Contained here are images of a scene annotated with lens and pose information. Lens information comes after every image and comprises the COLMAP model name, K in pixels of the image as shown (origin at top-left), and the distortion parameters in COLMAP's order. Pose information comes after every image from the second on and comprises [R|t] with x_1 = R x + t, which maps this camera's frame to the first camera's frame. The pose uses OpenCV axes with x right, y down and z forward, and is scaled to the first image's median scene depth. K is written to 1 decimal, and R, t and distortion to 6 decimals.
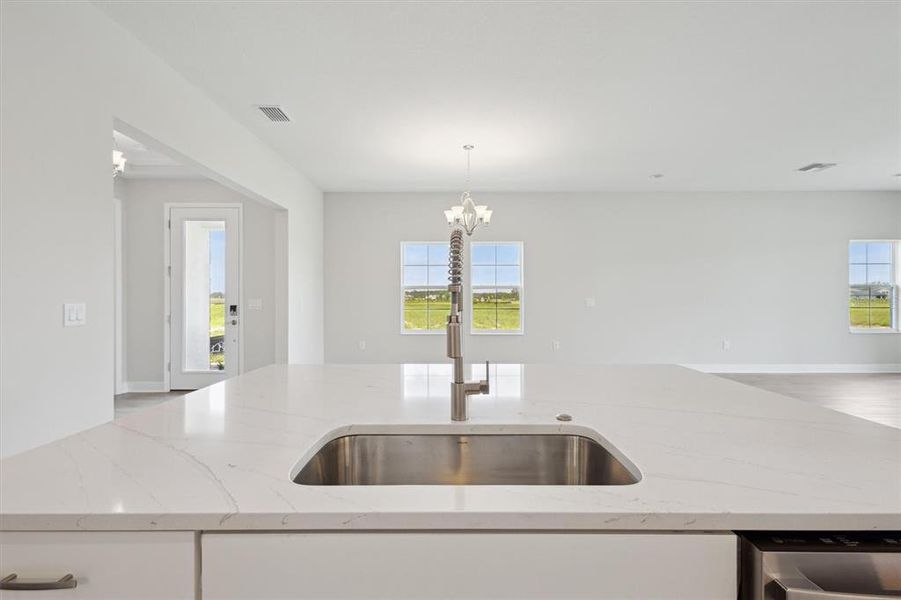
lens RADIAL K [[415.0, 0, 453.1], [0, 415.0, 298.4], [0, 0, 1]] dist [0.003548, -0.000833]
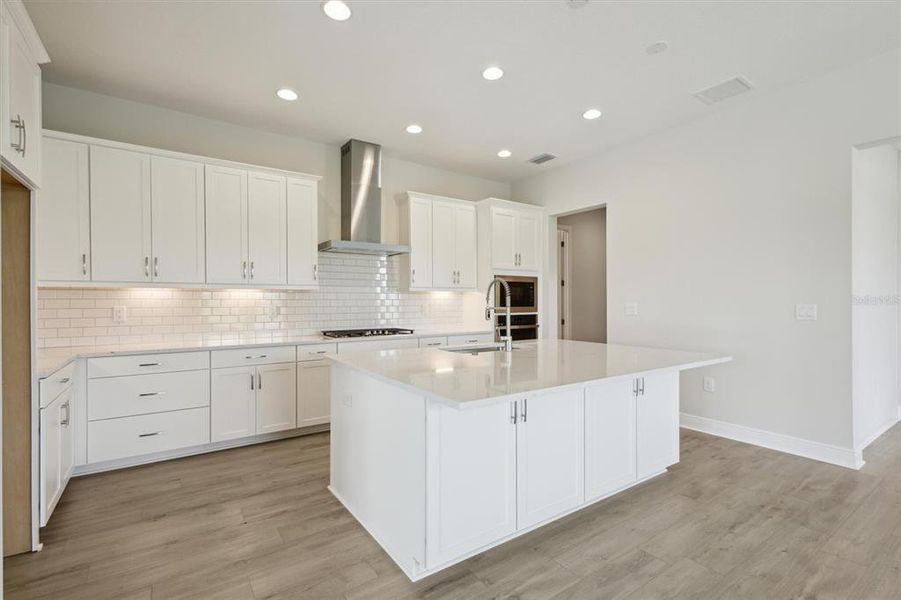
lens RADIAL K [[415.0, 0, 454.1], [0, 415.0, 301.3], [0, 0, 1]] dist [0.003548, -0.000833]
pose [[-0.815490, 0.004067, -0.578756, 0.543553], [0.003065, 0.999992, 0.002707, -0.004991], [0.578763, 0.000434, -0.815496, 0.831505]]
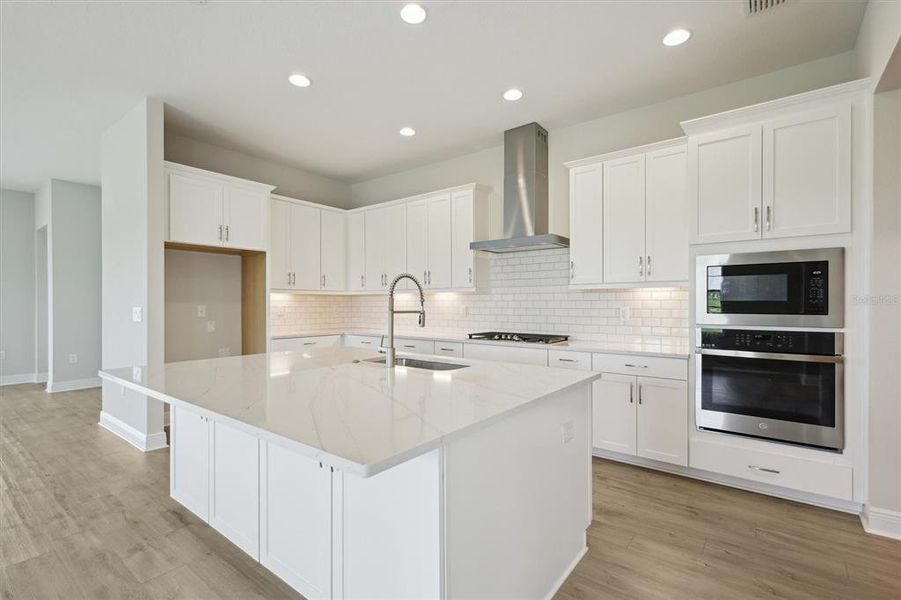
lens RADIAL K [[415.0, 0, 455.9], [0, 415.0, 305.8], [0, 0, 1]] dist [0.003548, -0.000833]
pose [[-0.795262, -0.001788, 0.606263, -0.371416], [0.002135, 0.999981, 0.005750, -0.001104], [-0.606262, 0.005867, -0.795243, 0.690235]]
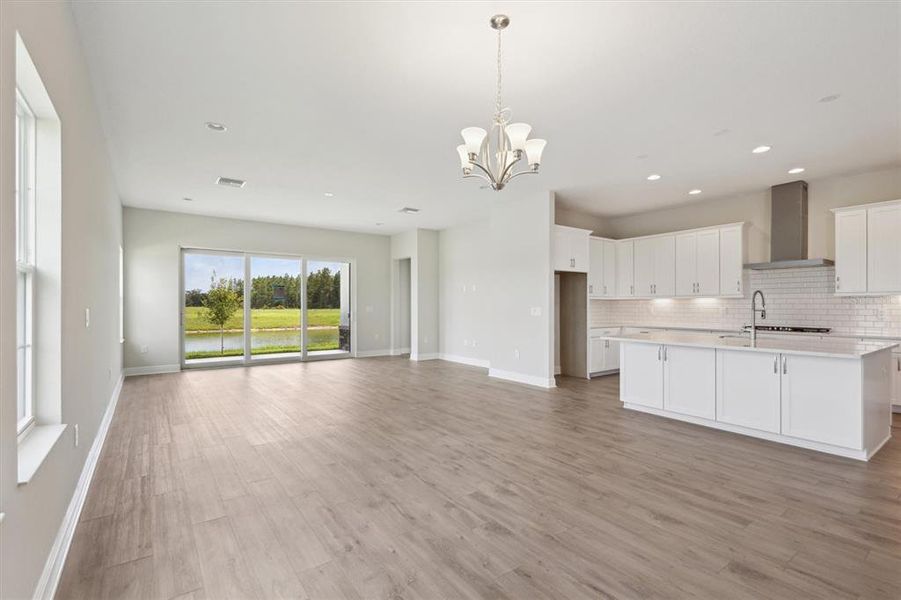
lens RADIAL K [[415.0, 0, 447.5], [0, 415.0, 306.6], [0, 0, 1]] dist [0.003548, -0.000833]
pose [[-0.583882, -0.001899, 0.811836, -0.373262], [0.000130, 0.999997, 0.002433, -0.001399], [-0.811838, 0.001526, -0.583880, 1.583427]]
